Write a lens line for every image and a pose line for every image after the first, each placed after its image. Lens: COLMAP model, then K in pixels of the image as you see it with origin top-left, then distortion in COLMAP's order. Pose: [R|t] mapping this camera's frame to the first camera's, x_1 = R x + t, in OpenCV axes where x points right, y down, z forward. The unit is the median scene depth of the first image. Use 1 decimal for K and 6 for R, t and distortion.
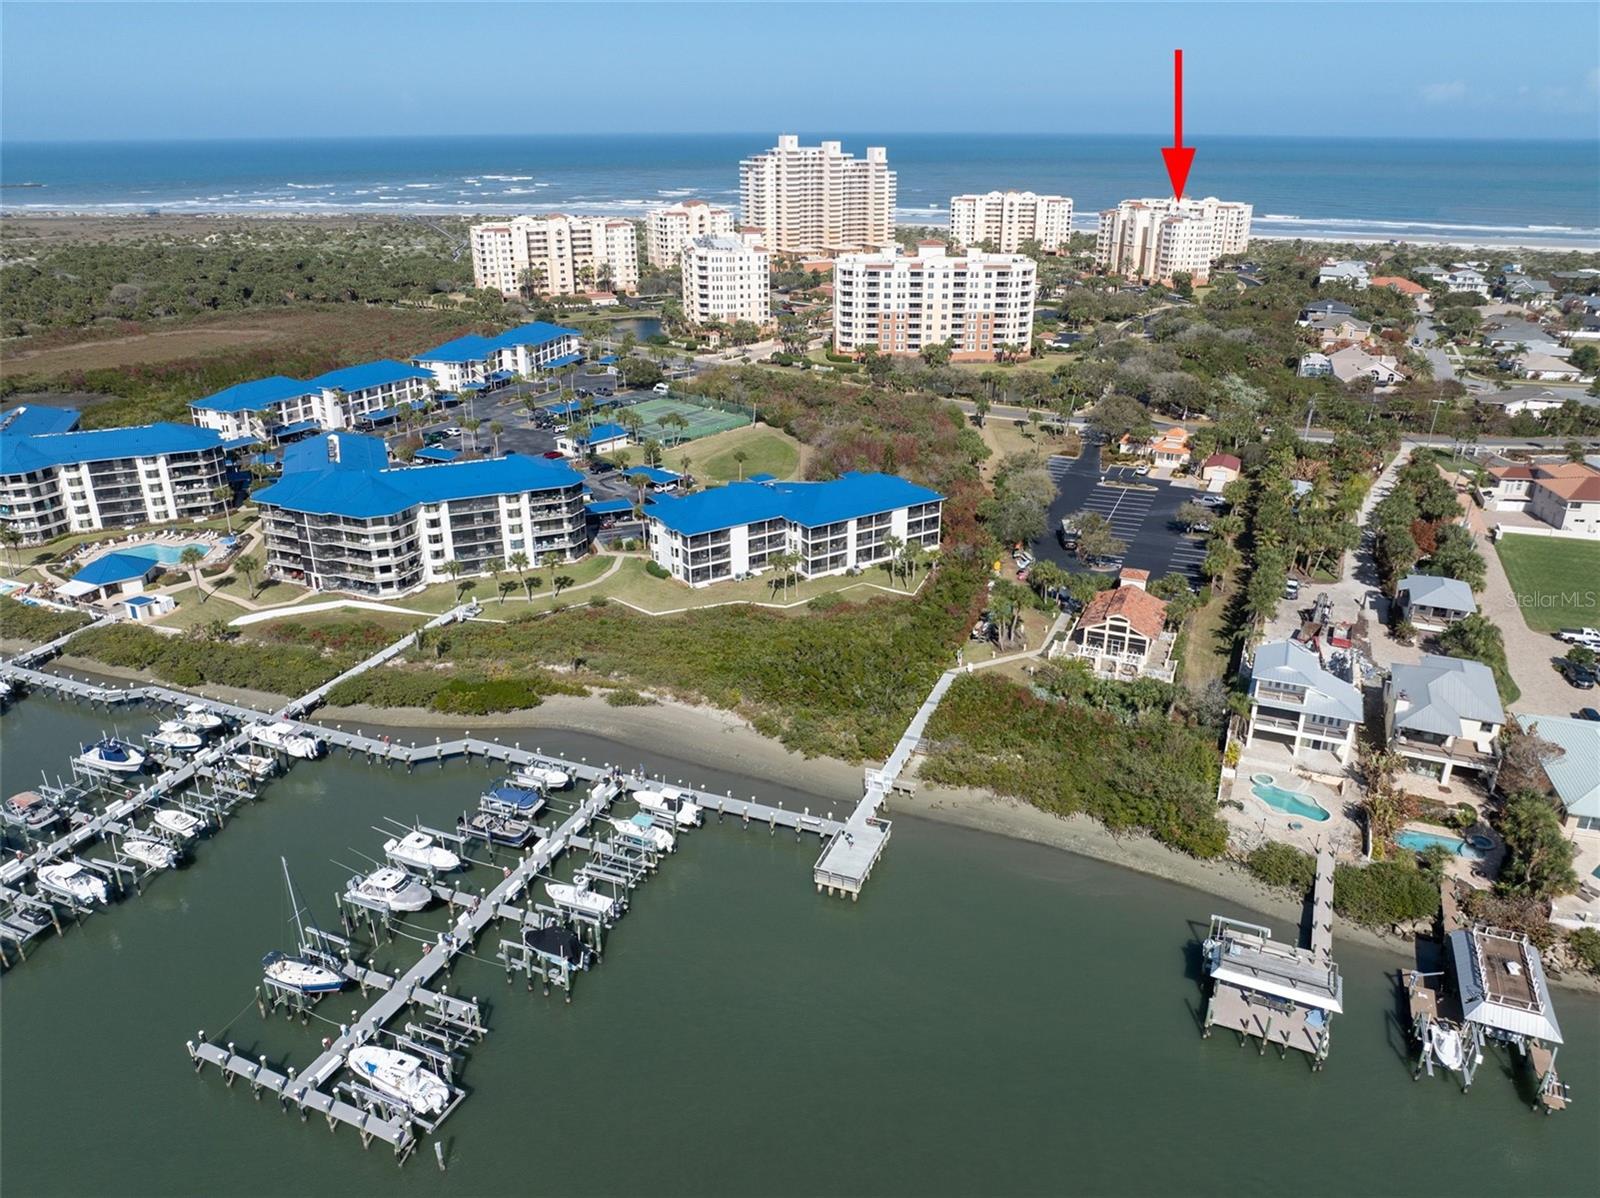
lens RADIAL K [[1122.5, 0, 800.0], [0, 1122.5, 599.0], [0, 0, 1]] dist [-0.014390, -0.042308]
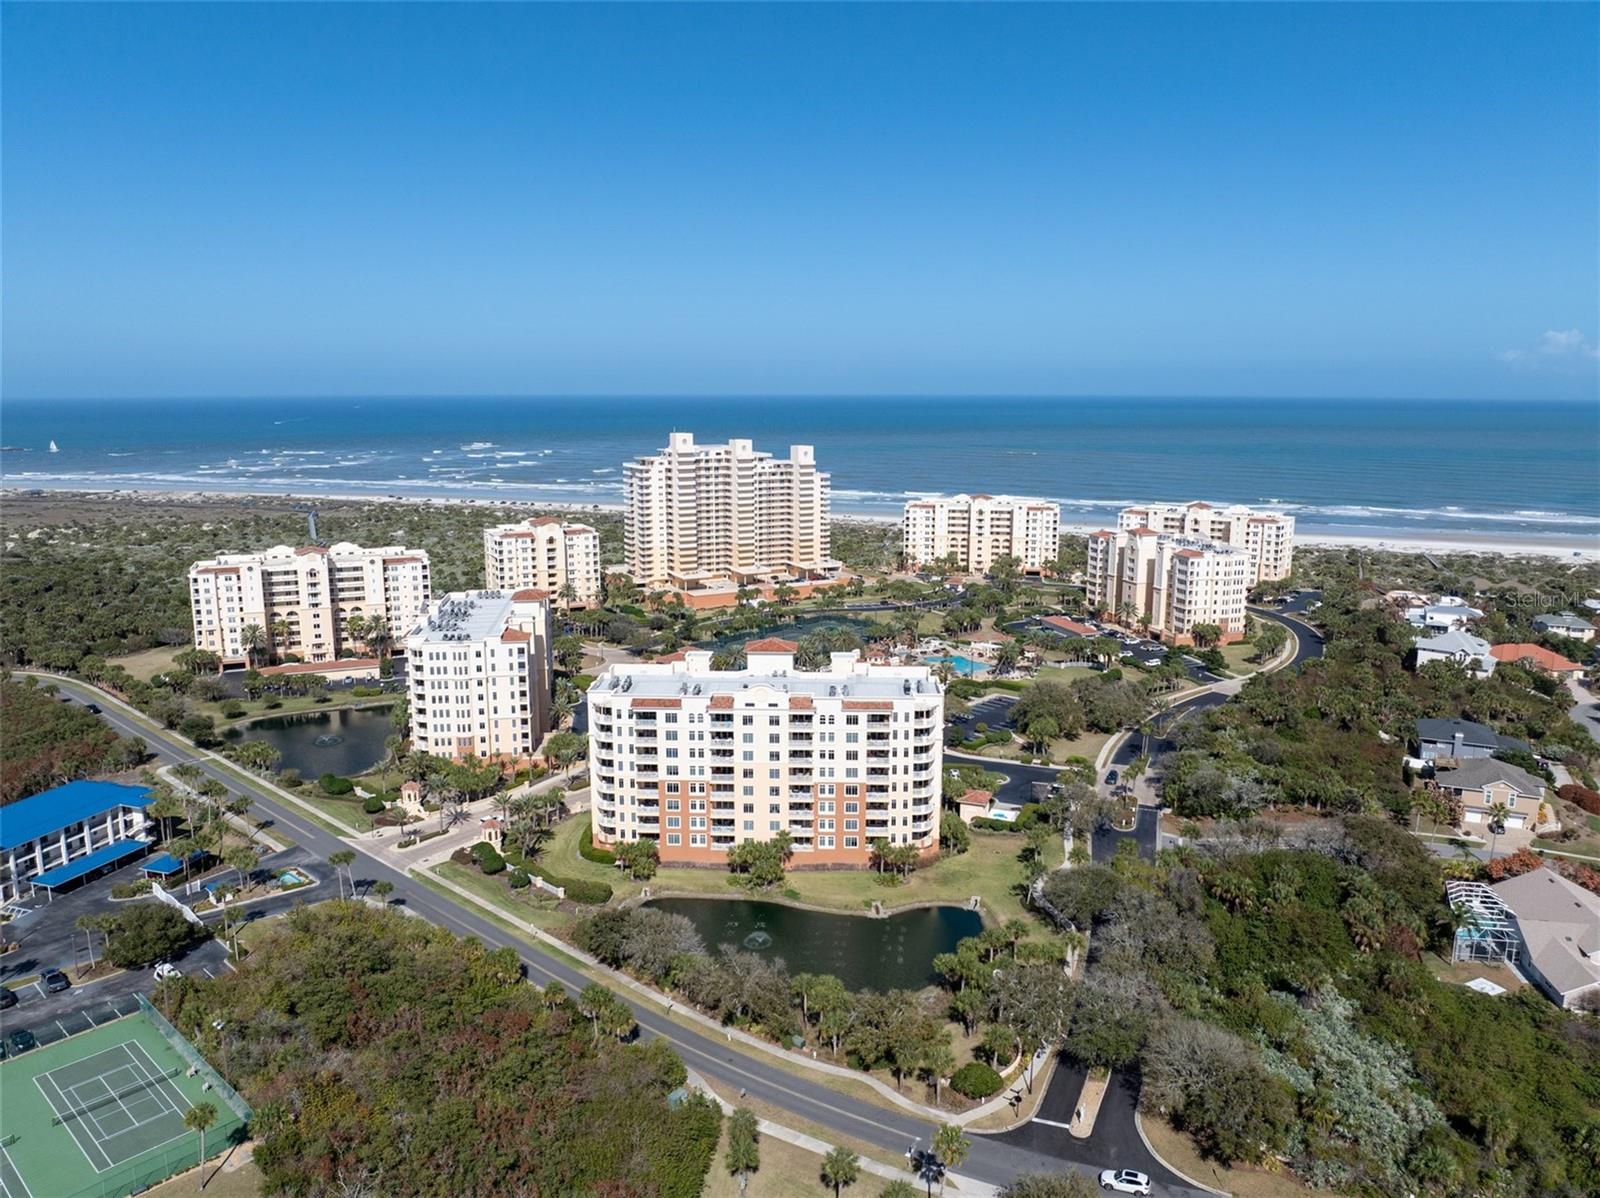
lens RADIAL K [[1120.7, 0, 796.7], [0, 1120.7, 607.1], [0, 0, 1]] dist [-0.008297, -0.038553]
pose [[0.999454, 0.008537, -0.031910, 0.114891], [-0.014925, 0.978508, -0.205669, -0.166879], [0.029468, 0.206033, 0.978101, 0.324071]]
